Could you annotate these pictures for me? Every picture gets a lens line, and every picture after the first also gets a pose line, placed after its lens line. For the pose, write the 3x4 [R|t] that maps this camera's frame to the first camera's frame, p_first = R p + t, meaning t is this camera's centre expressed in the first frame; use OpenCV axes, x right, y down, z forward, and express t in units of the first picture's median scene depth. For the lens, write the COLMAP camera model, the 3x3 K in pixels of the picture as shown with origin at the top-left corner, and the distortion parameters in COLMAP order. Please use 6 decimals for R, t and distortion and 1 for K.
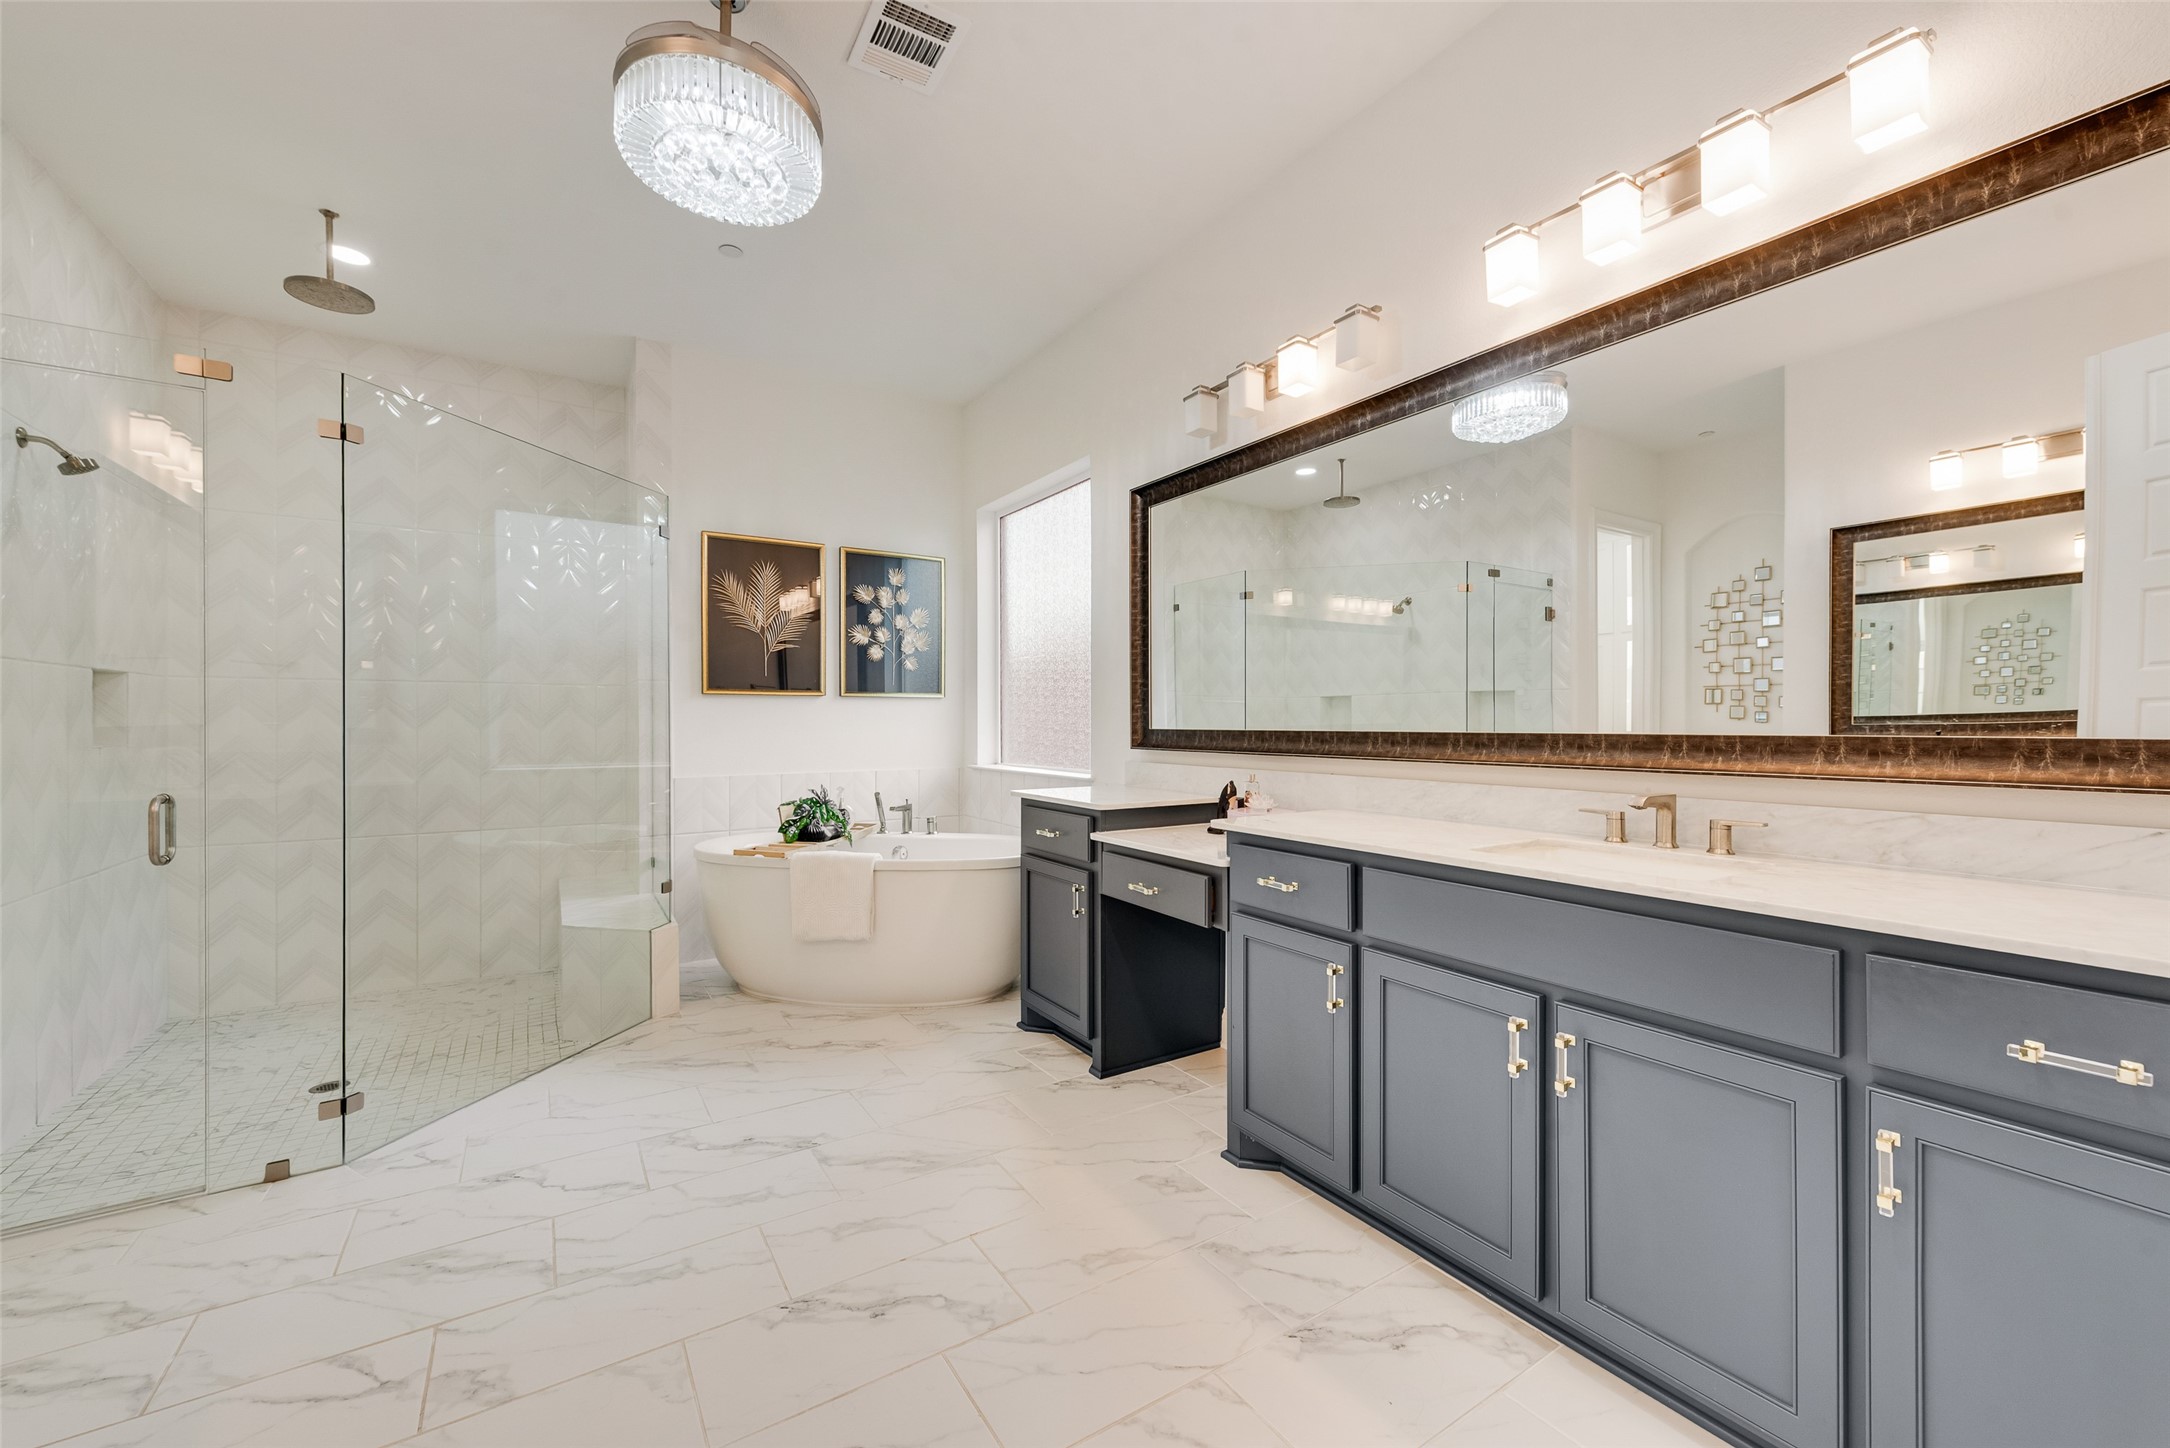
lens RADIAL K [[829.7, 0, 1085.0], [0, 829.7, 724.0], [0, 0, 1]] dist [0.001031, -0.000882]
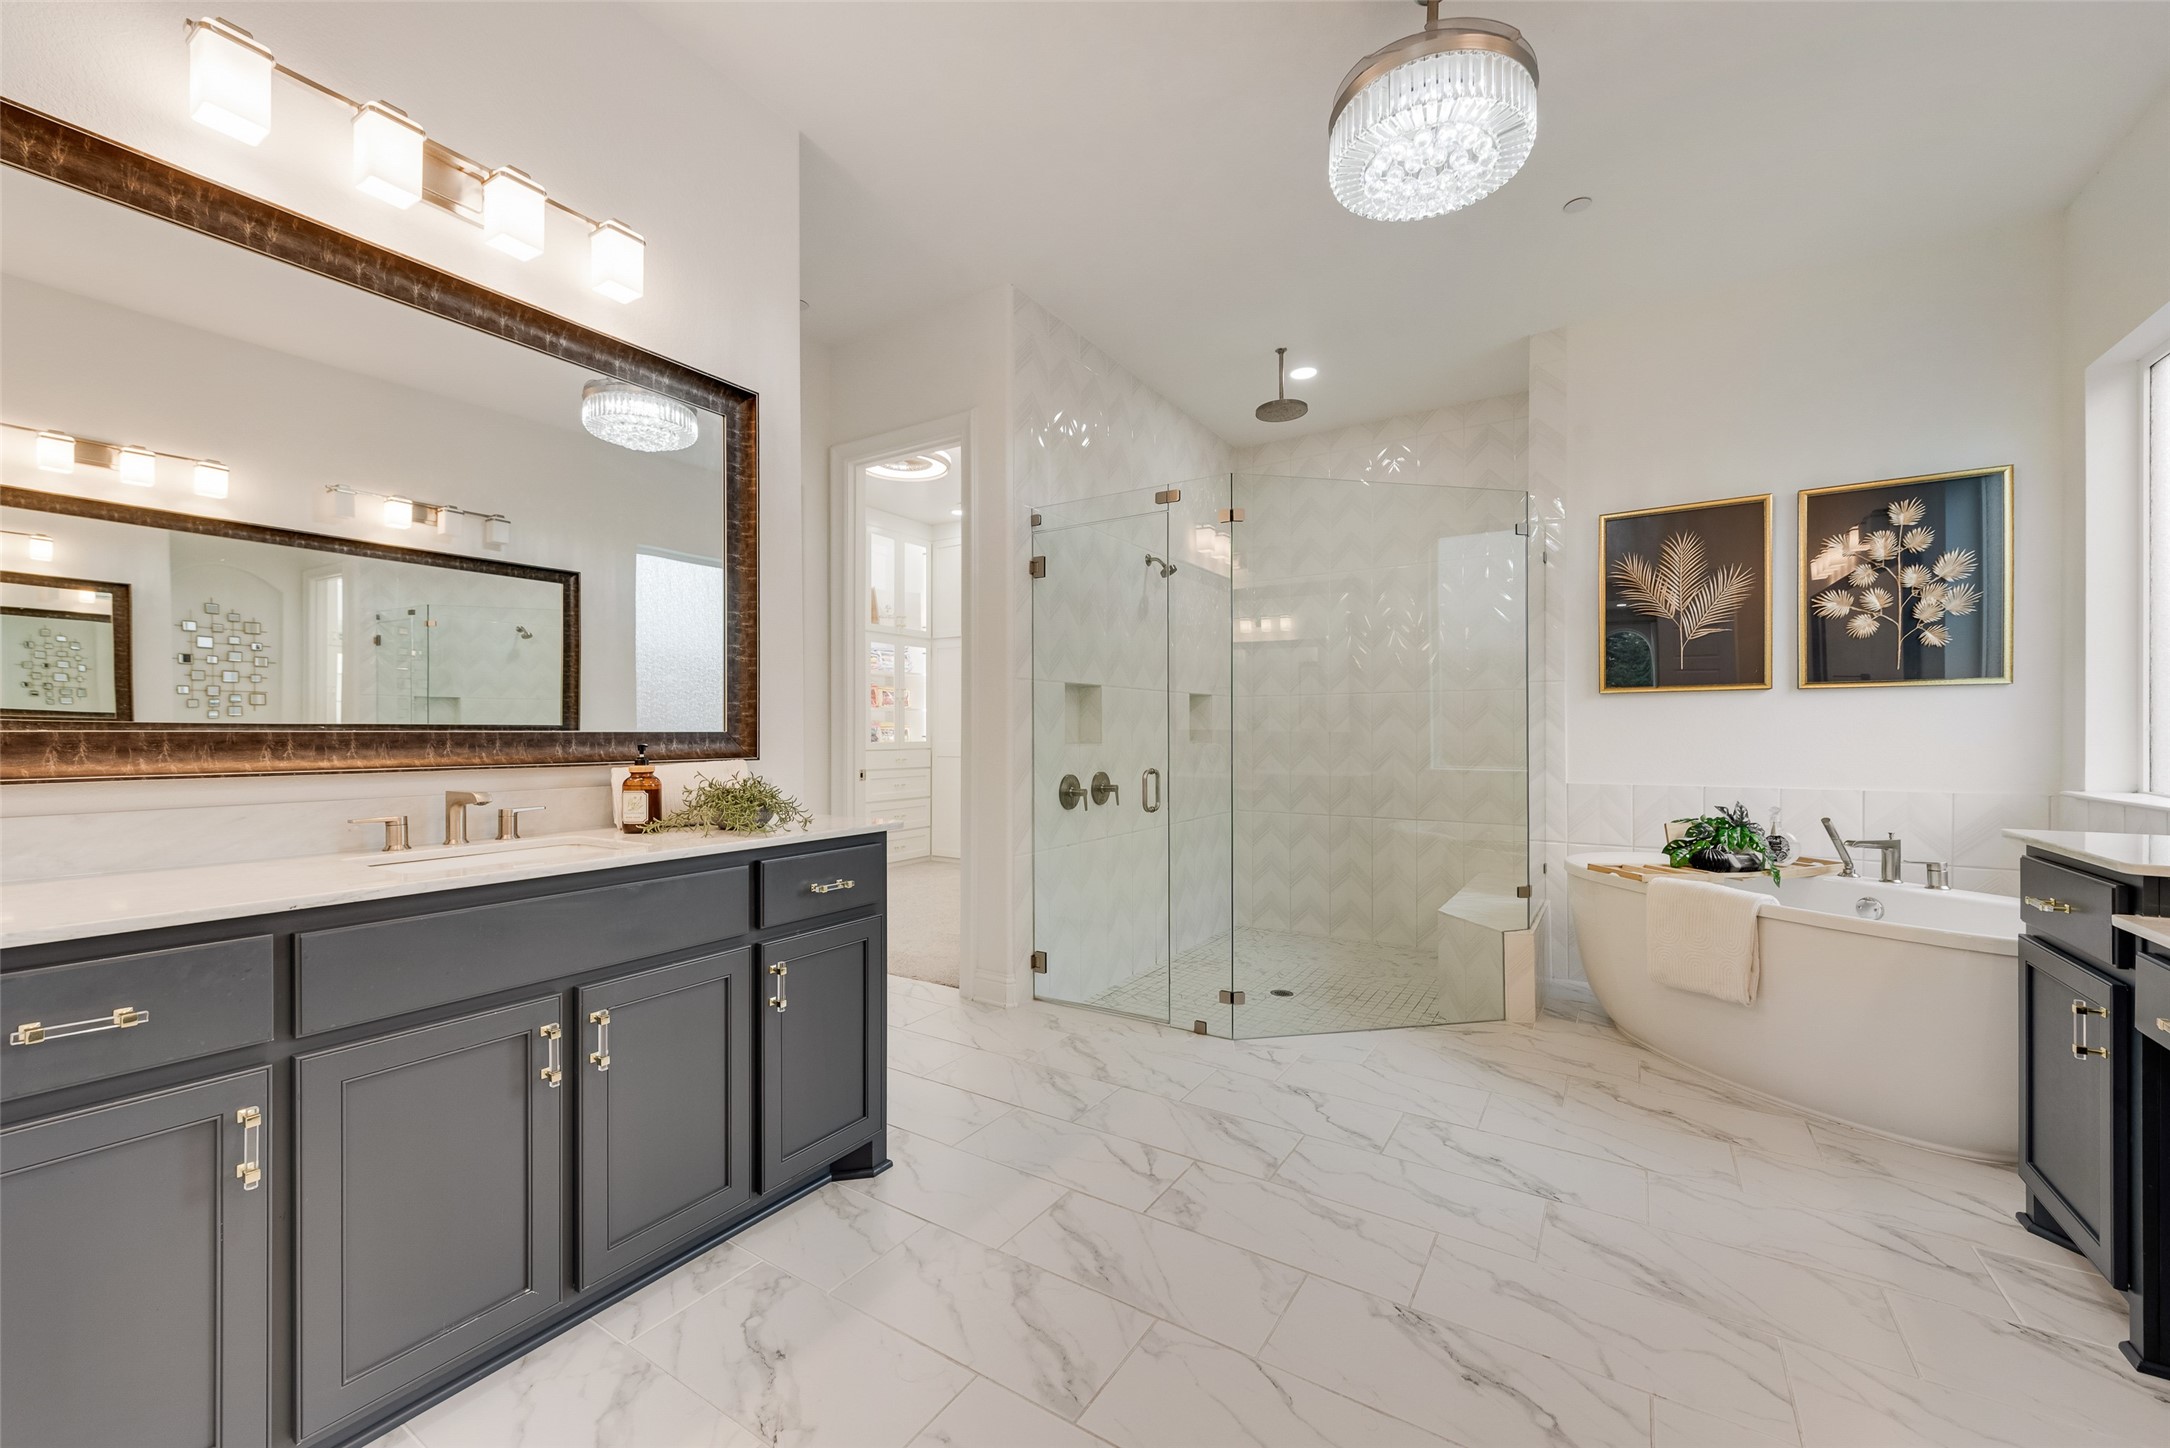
lens RADIAL K [[845.6, 0, 1081.7], [0, 845.6, 732.3], [0, 0, 1]] dist [0.001188, -0.000590]
pose [[0.413155, 0.000748, -0.910661, 0.200374], [0.000451, 0.999999, 0.001026, 0.007470], [0.910661, -0.000835, 0.413154, 0.120731]]
